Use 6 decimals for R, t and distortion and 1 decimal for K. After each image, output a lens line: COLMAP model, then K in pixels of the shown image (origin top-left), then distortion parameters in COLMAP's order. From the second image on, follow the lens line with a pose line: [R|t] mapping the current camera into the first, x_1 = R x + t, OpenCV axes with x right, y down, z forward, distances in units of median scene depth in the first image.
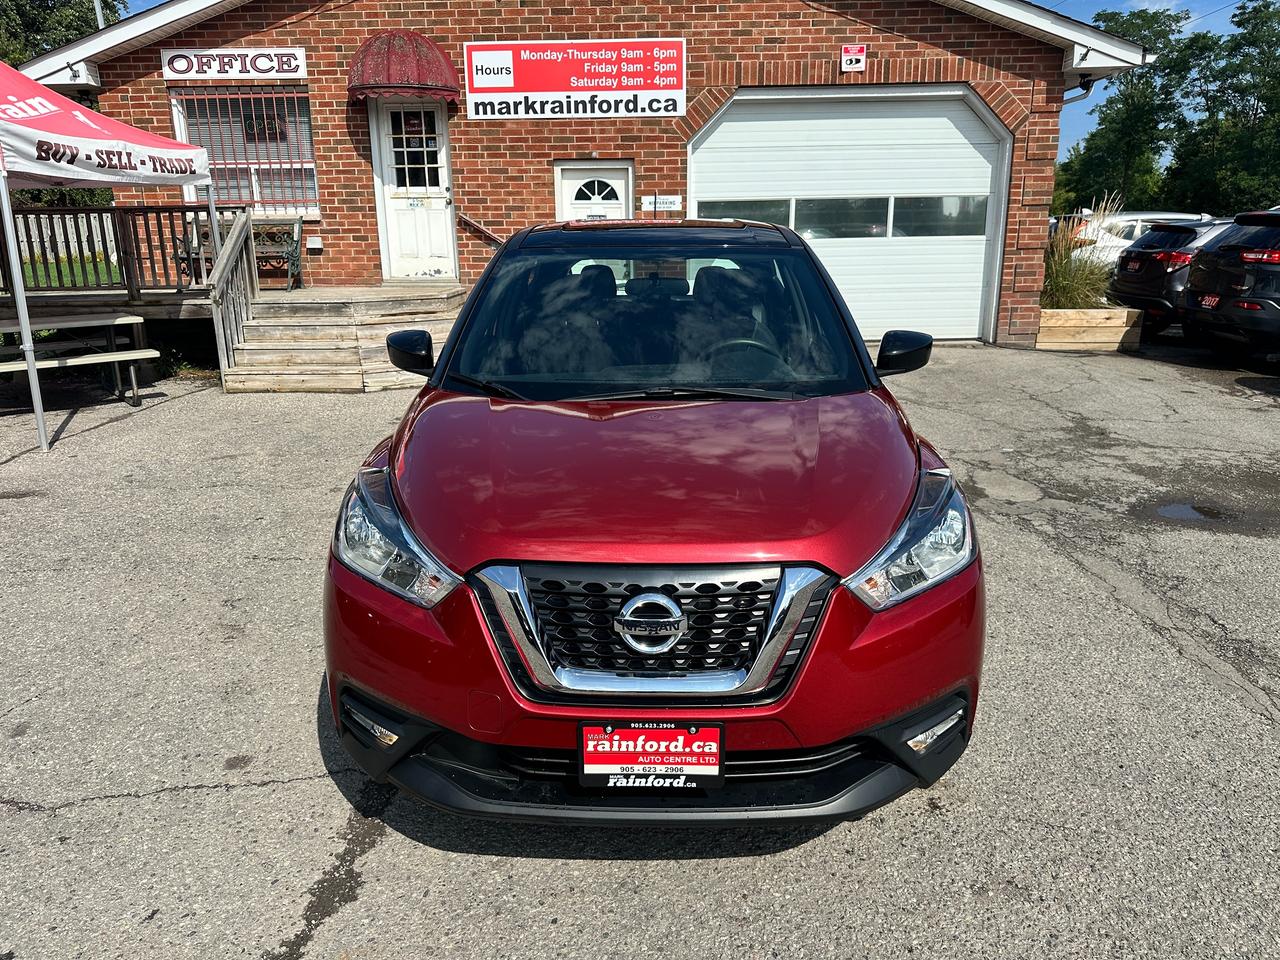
lens RADIAL K [[899.8, 0, 636.1], [0, 899.8, 480.7], [0, 0, 1]] dist [0.009339, -0.023082]
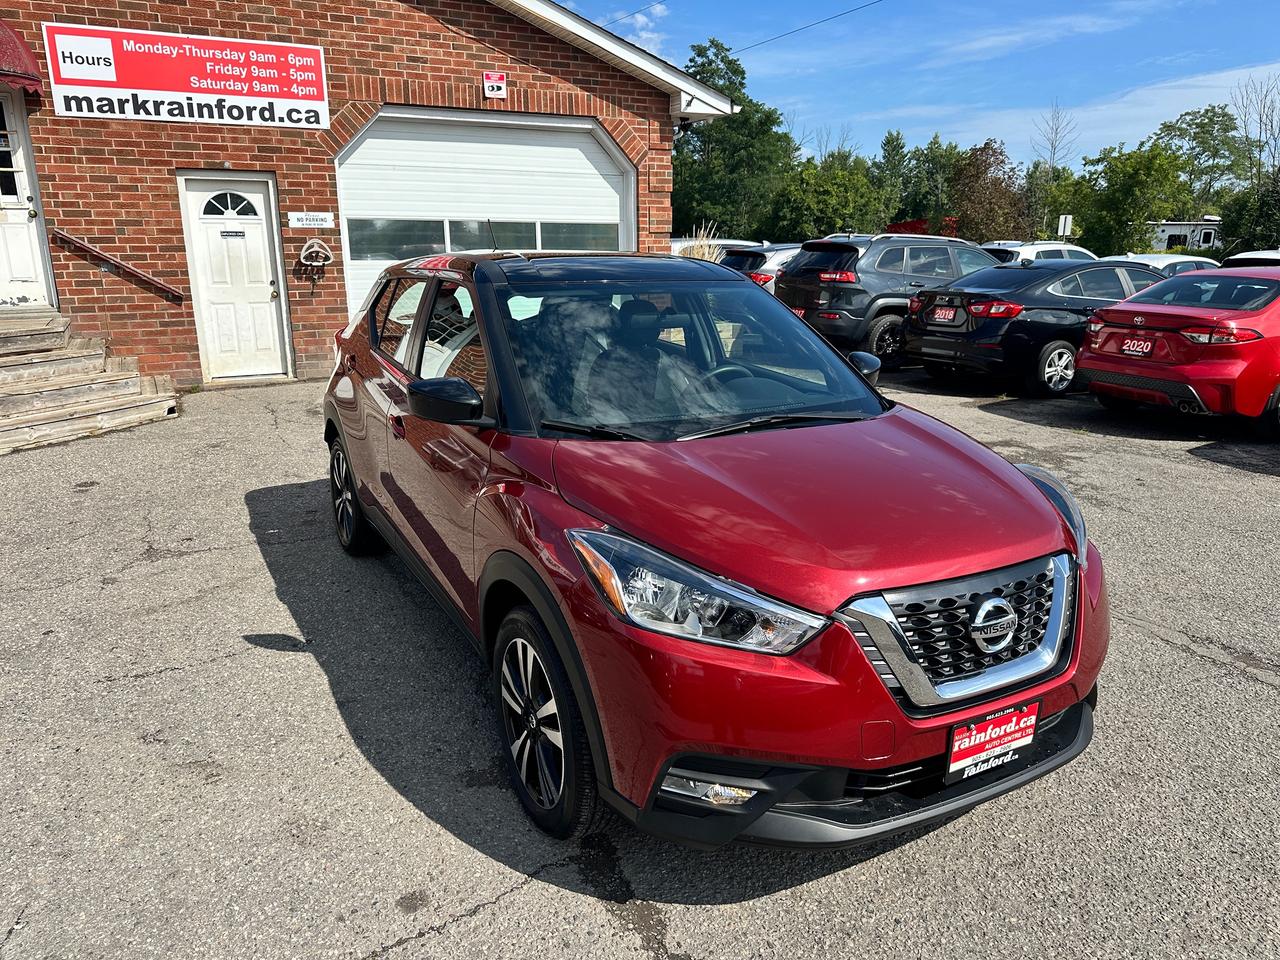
lens RADIAL K [[899.8, 0, 648.0], [0, 899.8, 486.2], [0, 0, 1]] dist [0.009339, -0.023082]
pose [[0.867678, -0.117937, 0.482935, -0.156566], [0.122360, 0.992231, 0.022470, -0.017142], [-0.481833, 0.039595, 0.875368, 0.034615]]
